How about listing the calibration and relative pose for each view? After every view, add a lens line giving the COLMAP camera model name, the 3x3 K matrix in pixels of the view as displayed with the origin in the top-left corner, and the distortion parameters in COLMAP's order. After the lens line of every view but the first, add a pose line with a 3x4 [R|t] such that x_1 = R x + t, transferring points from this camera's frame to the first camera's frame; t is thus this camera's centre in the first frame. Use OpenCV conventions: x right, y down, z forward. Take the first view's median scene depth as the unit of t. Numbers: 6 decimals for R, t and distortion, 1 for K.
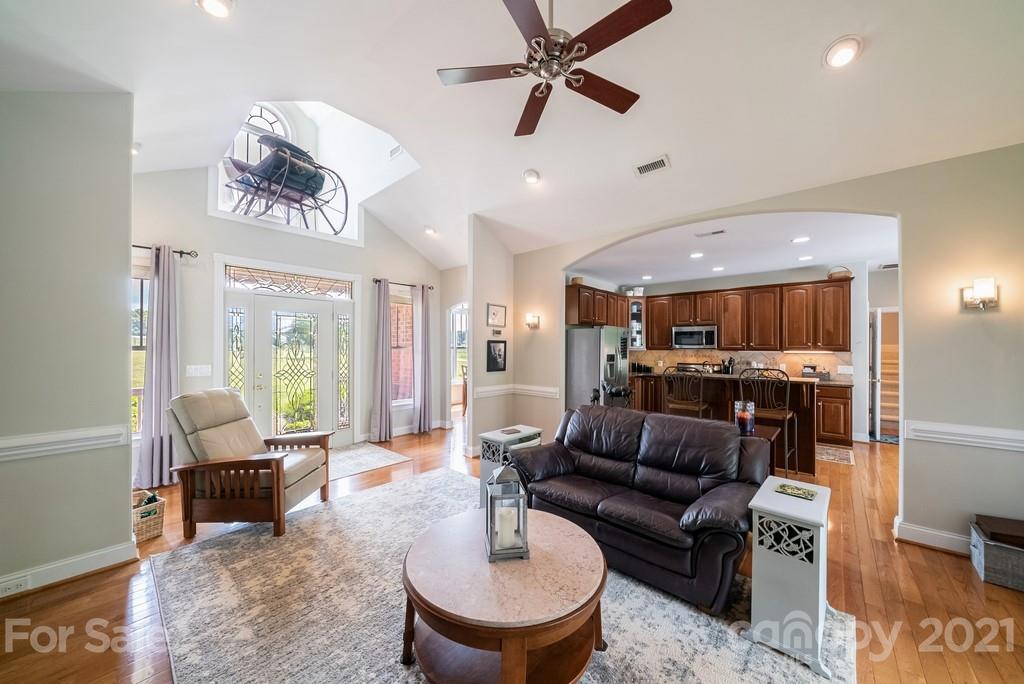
lens RADIAL K [[355.6, 0, 516.3], [0, 355.6, 344.4], [0, 0, 1]] dist [-0.007286, -0.000012]
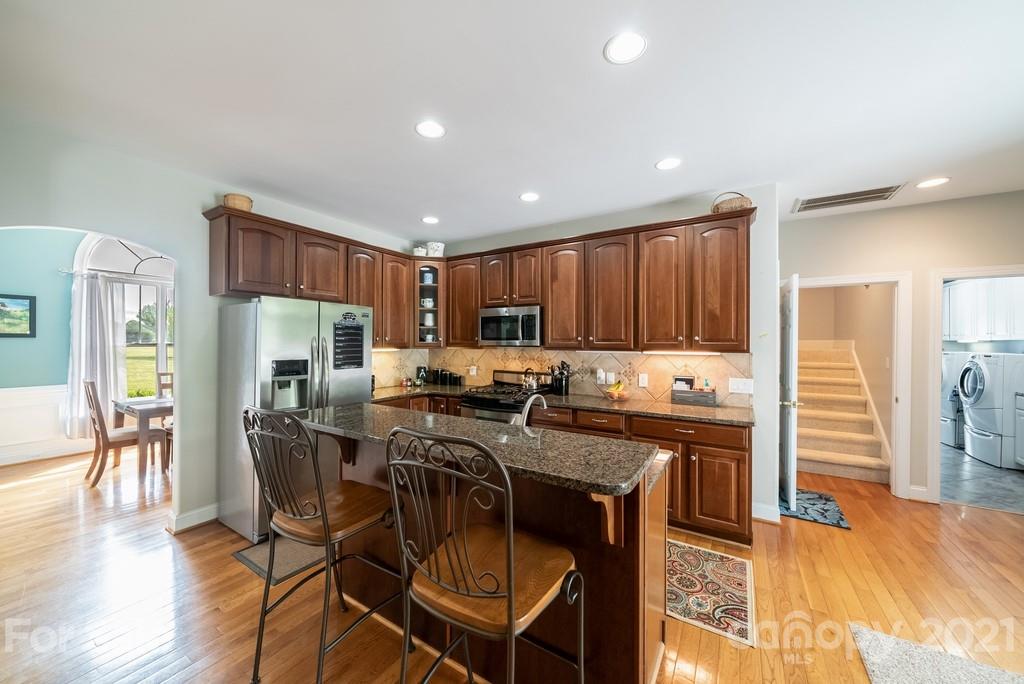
lens RADIAL K [[356.8, 0, 514.9], [0, 356.8, 341.3], [0, 0, 1]] dist [-0.002052, -0.000077]
pose [[0.985695, 0.002486, 0.168519, 0.442525], [-0.002406, 0.999997, -0.000676, 0.004304], [-0.168520, 0.000261, 0.985698, 0.462605]]
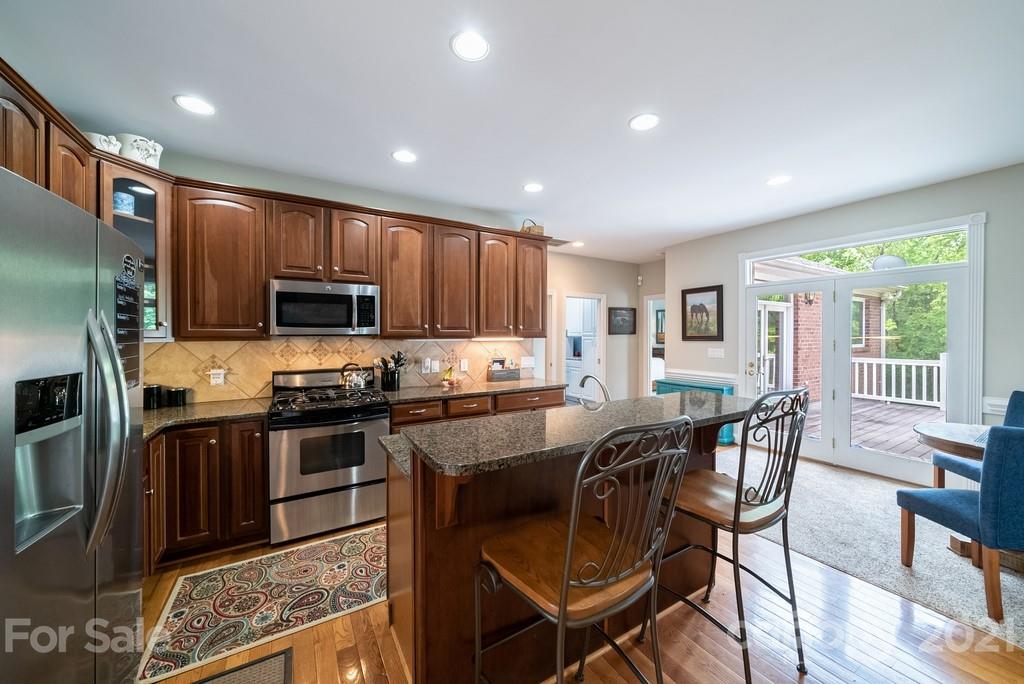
lens RADIAL K [[367.7, 0, 508.2], [0, 367.7, 331.1], [0, 0, 1]] dist [0.000081, -0.000049]
pose [[0.309908, 0.001535, 0.950765, 0.165068], [-0.004663, 0.999989, -0.000095, 0.006157], [-0.950755, -0.004404, 0.309912, 0.709621]]
